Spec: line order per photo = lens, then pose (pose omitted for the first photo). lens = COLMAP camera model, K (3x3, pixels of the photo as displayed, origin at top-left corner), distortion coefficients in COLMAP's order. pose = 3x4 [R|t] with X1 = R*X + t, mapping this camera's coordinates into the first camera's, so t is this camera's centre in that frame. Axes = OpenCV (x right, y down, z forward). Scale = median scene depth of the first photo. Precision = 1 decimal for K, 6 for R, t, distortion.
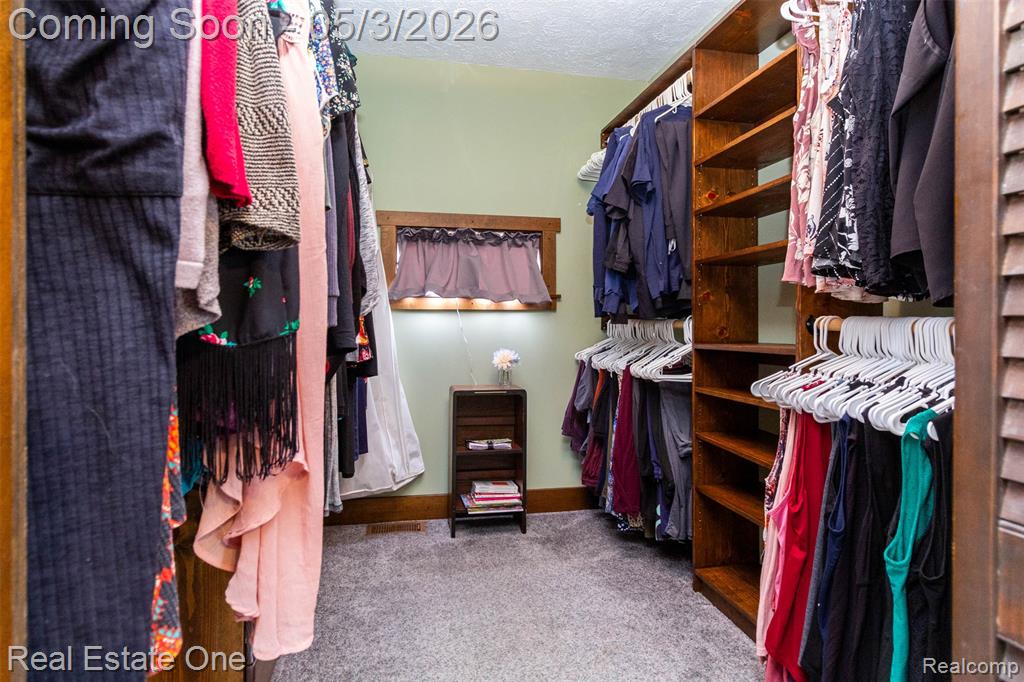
lens RADIAL K [[479.5, 0, 511.2], [0, 479.5, 333.2], [0, 0, 1]] dist [0.006235, 0.000371]
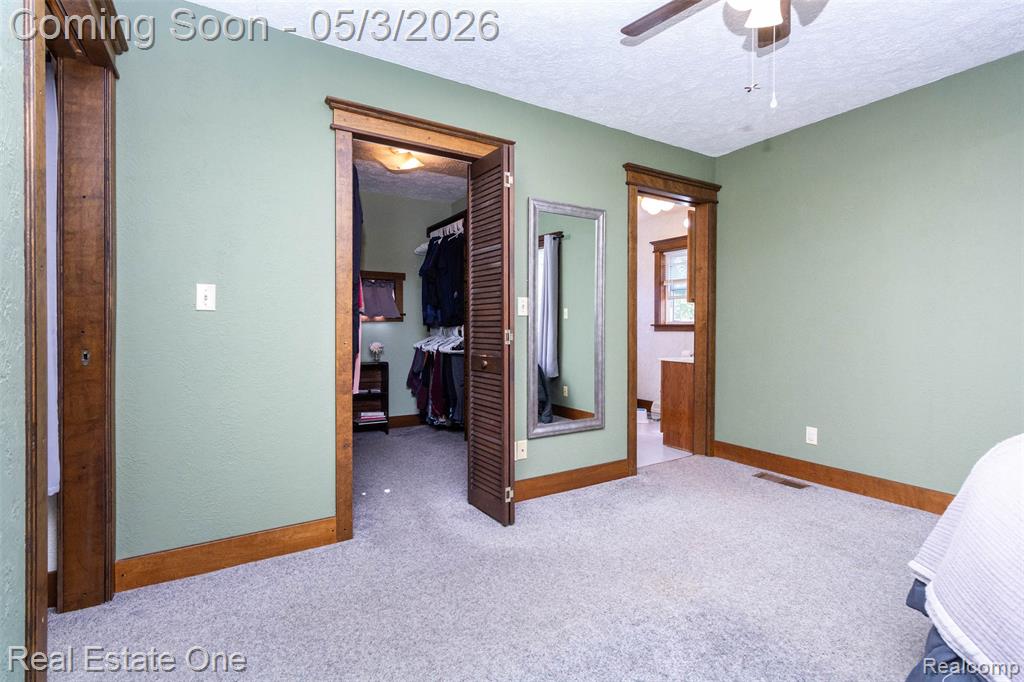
lens RADIAL K [[479.5, 0, 509.1], [0, 479.5, 335.8], [0, 0, 1]] dist [0.006235, 0.000371]
pose [[0.945221, -0.004158, 0.326405, -0.142412], [0.005871, 0.999974, -0.004262, 0.022356], [-0.326379, 0.005945, 0.945220, -1.019904]]
